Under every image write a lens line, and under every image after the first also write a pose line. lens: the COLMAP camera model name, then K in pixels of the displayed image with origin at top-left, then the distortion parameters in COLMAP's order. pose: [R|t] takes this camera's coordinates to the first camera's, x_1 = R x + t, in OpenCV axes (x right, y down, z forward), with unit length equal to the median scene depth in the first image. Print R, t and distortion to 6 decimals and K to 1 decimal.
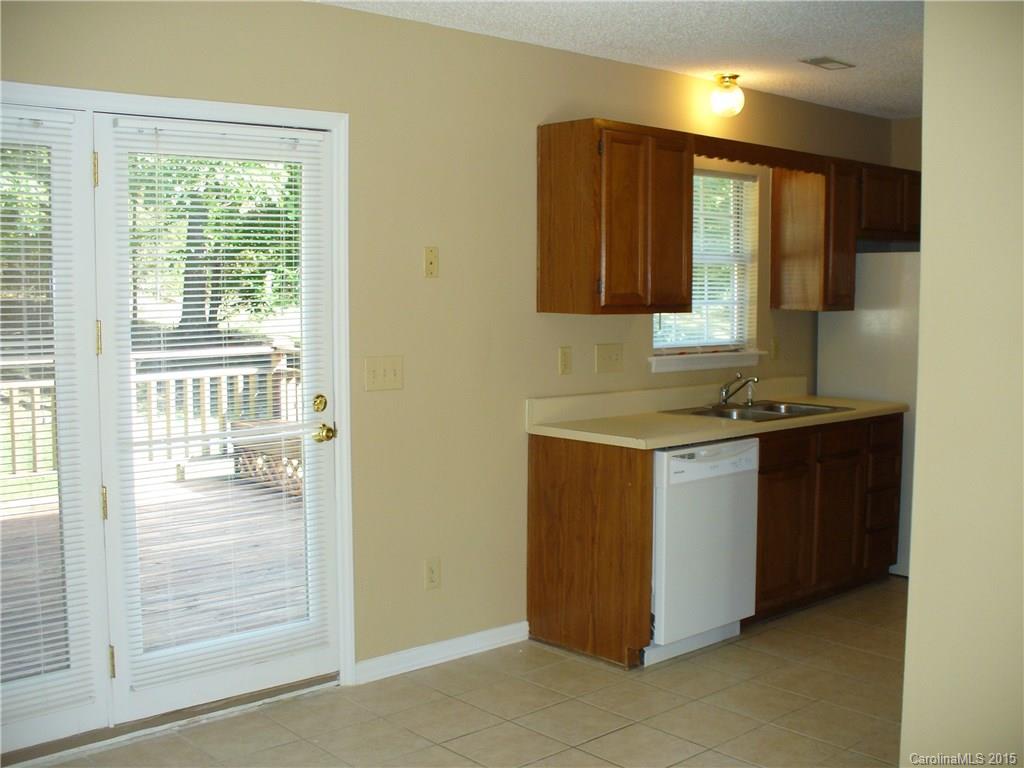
lens RADIAL K [[1156.1, 0, 512.0], [0, 1156.1, 384.0], [0, 0, 1]] dist [-0.266394, 0.379773]
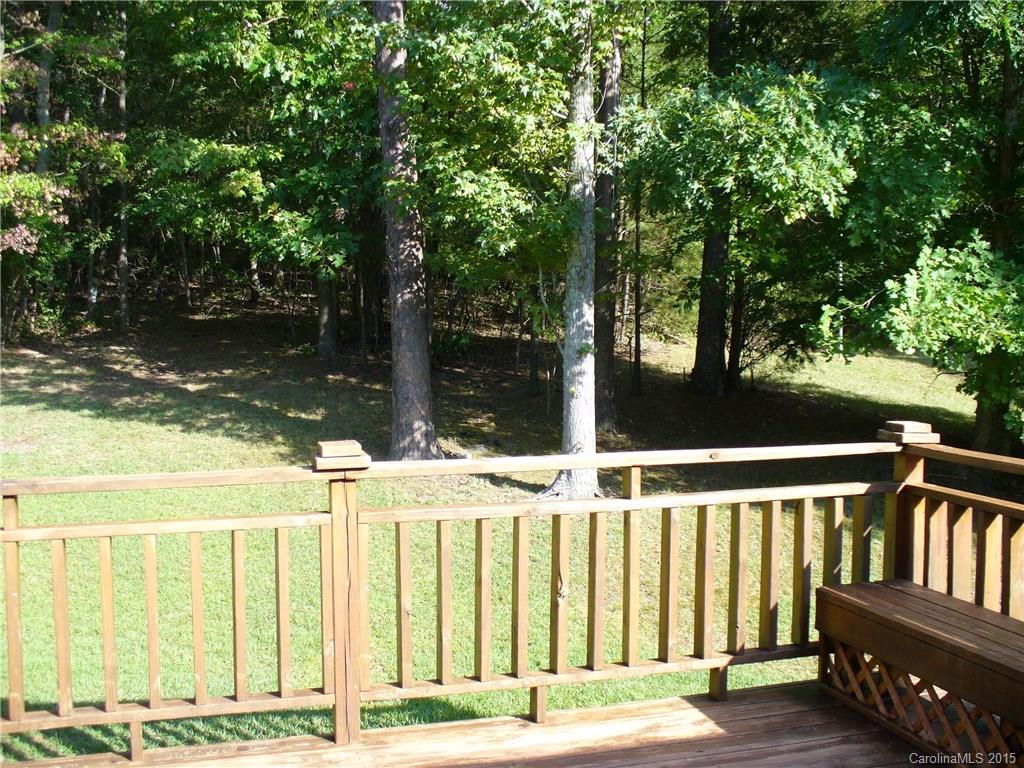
lens RADIAL K [[1156.1, 0, 512.0], [0, 1156.1, 384.0], [0, 0, 1]] dist [-0.266394, 0.379773]
pose [[0.908989, 0.013552, -0.416601, -0.299046], [-0.027957, 0.999203, -0.028497, -0.075754], [0.415882, 0.037550, 0.908643, 0.875773]]
